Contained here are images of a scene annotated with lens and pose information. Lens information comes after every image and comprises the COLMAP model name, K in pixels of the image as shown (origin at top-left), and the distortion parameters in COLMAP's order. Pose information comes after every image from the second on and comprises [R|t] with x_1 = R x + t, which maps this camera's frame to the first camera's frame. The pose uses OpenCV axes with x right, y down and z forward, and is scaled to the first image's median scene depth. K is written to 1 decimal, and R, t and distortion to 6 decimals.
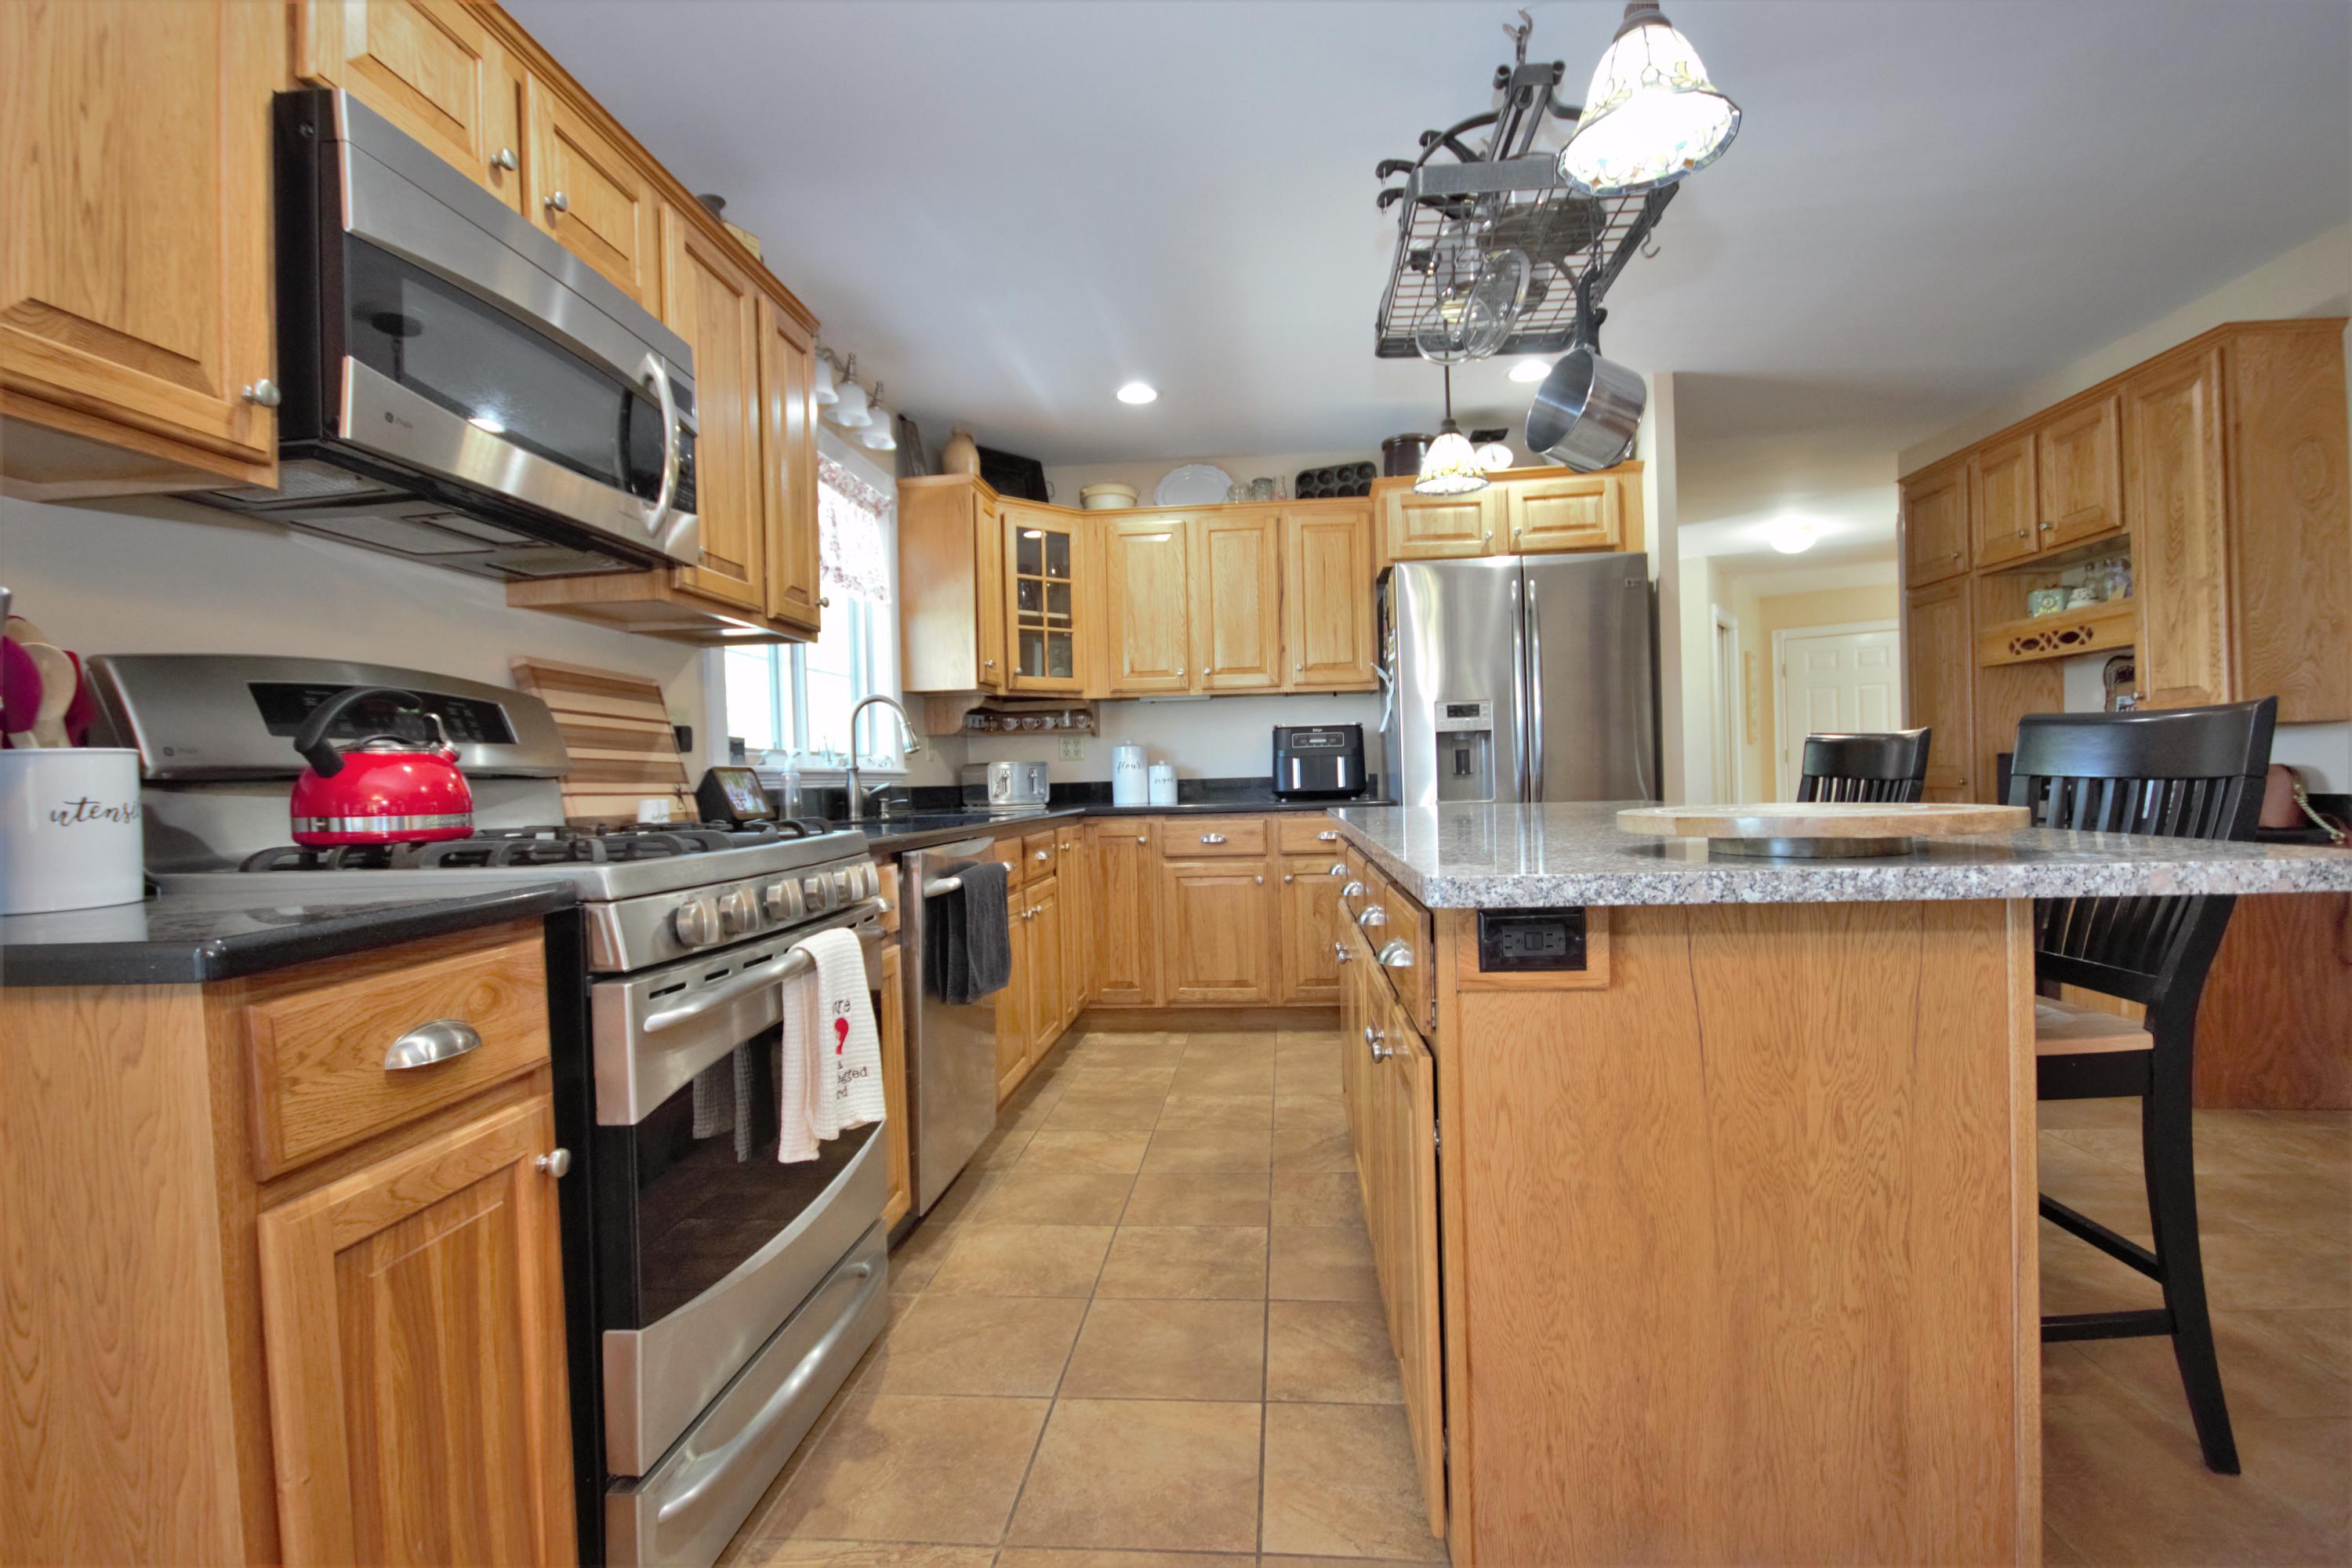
lens RADIAL K [[1097.5, 0, 1172.1], [0, 1097.5, 783.4], [0, 0, 1]] dist [0.000148, 0.000092]
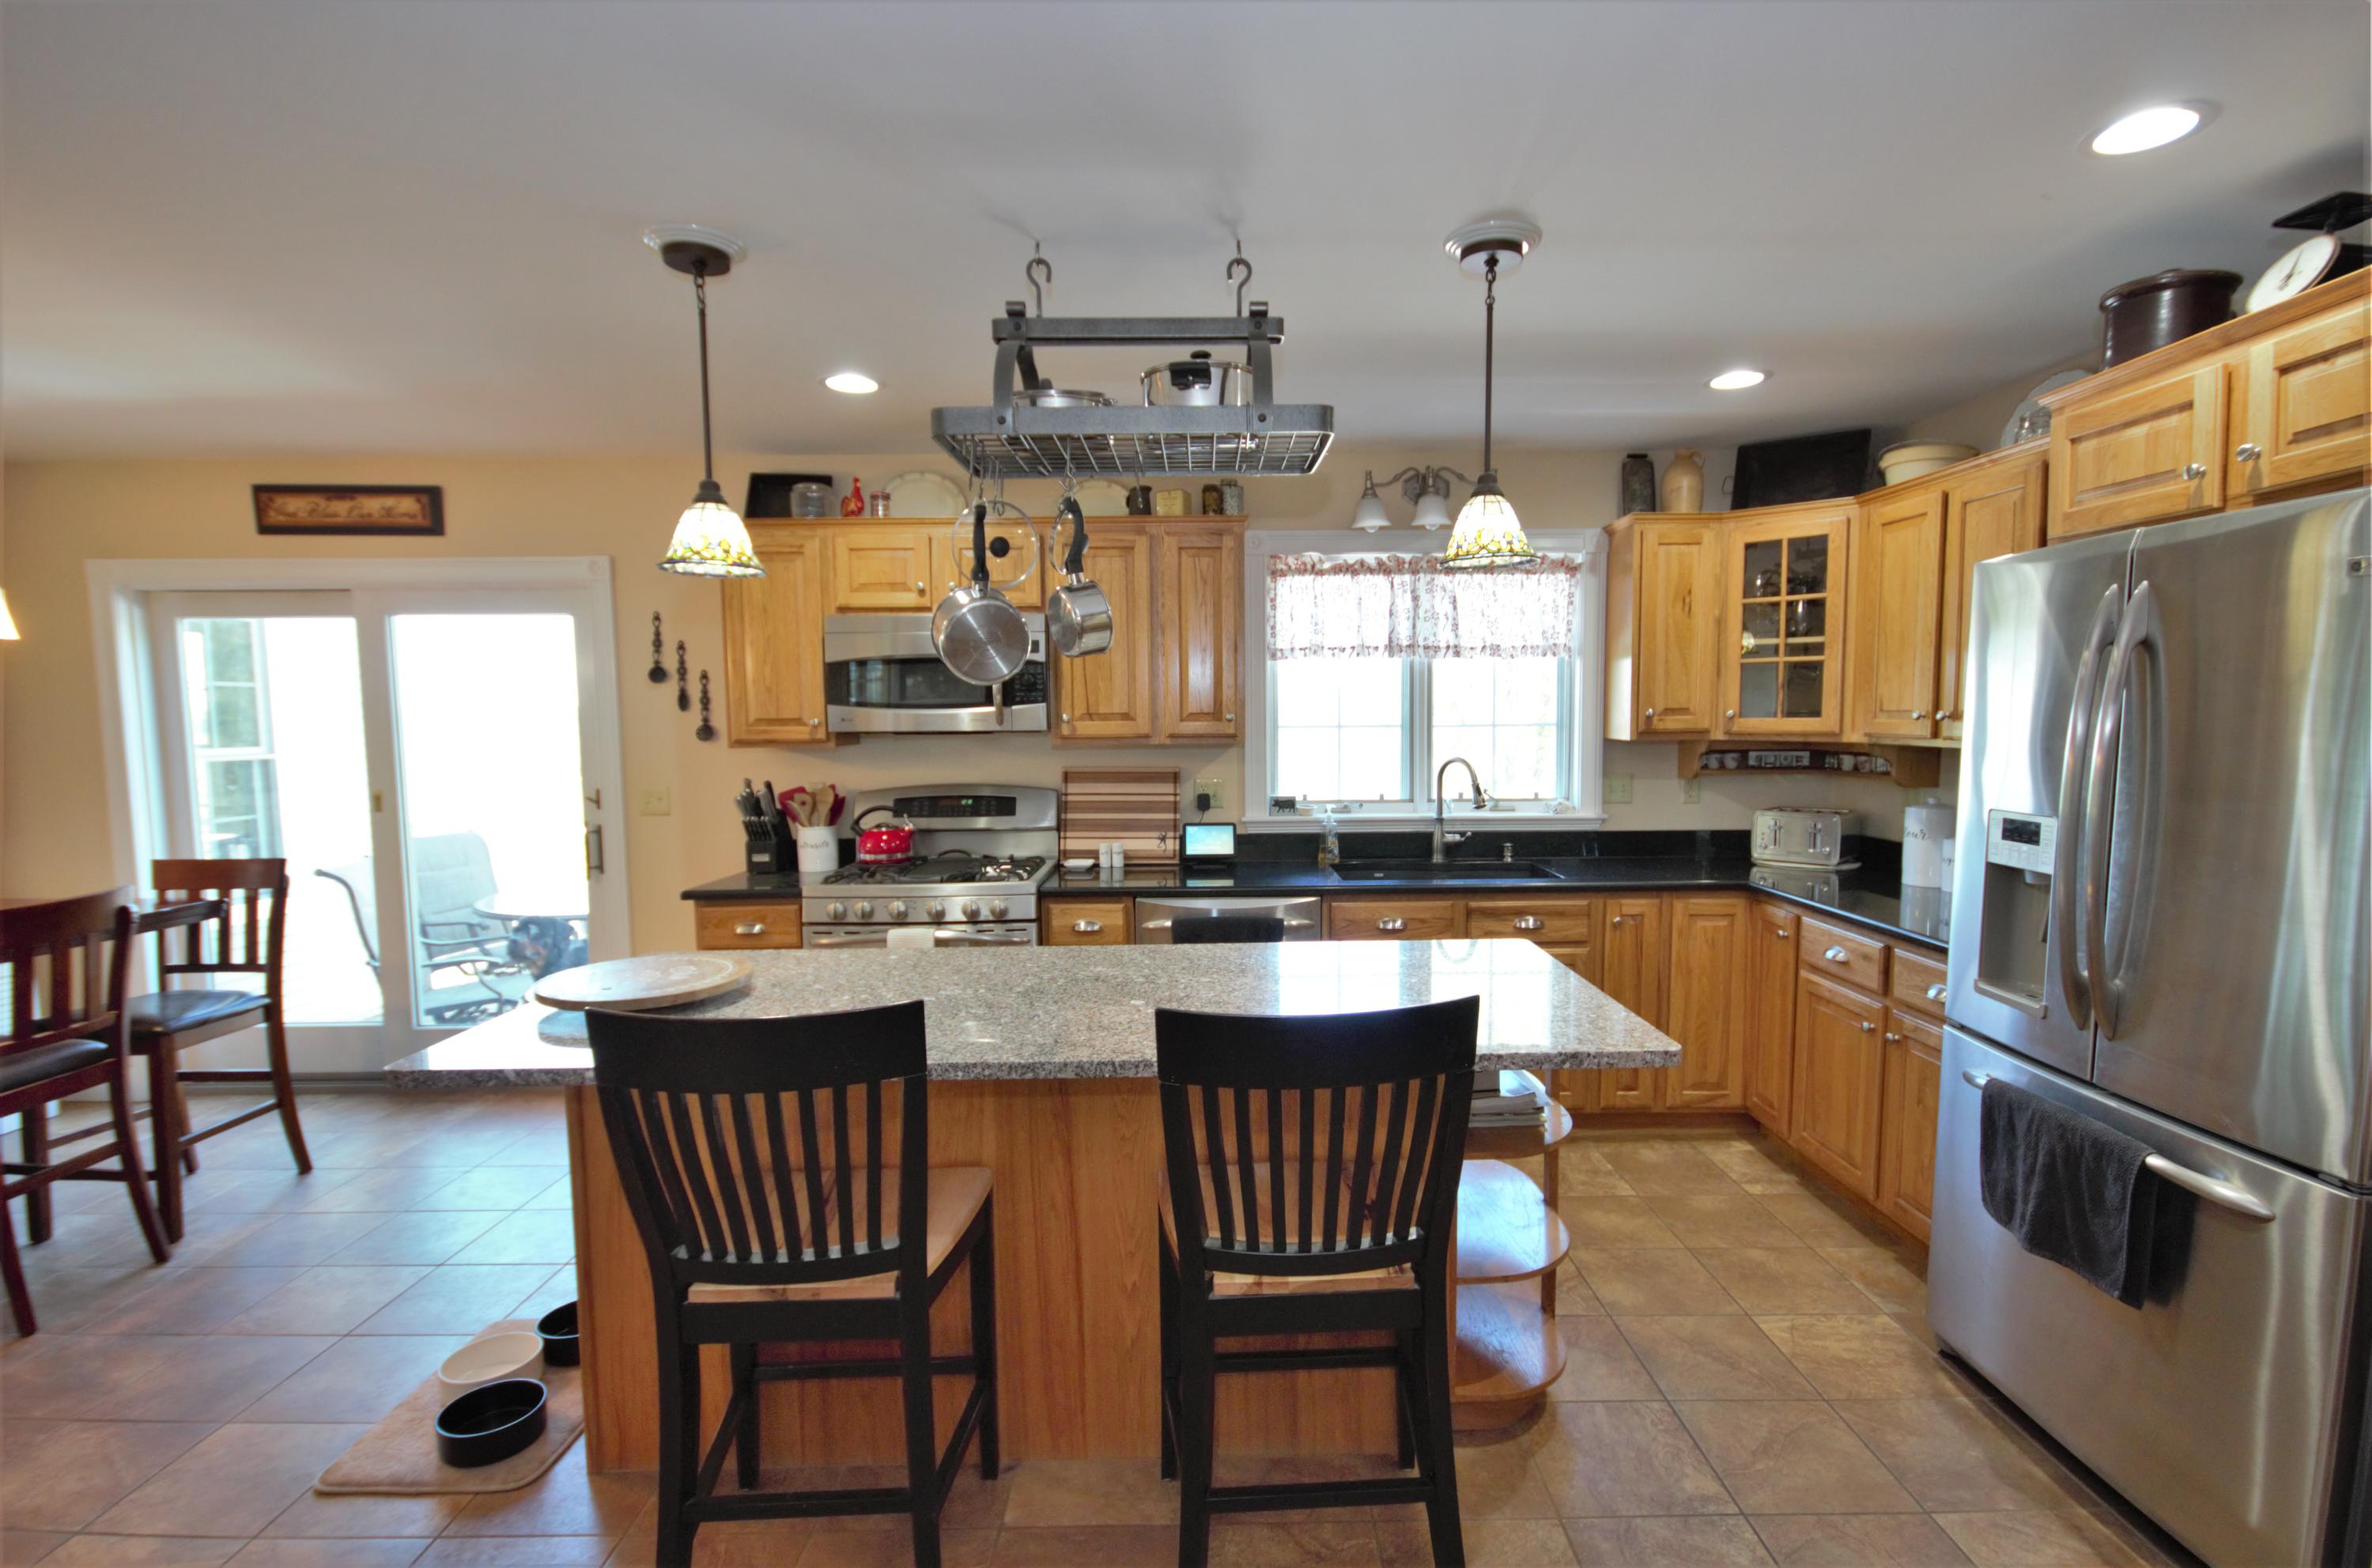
lens RADIAL K [[1107.9, 0, 1194.5], [0, 1107.9, 793.6], [0, 0, 1]] dist [0.000202, -0.000109]
pose [[0.099244, 0.099150, -0.990111, 0.735187], [0.002772, 0.994992, 0.099917, -0.135811], [0.995059, -0.012661, 0.098472, 0.519386]]
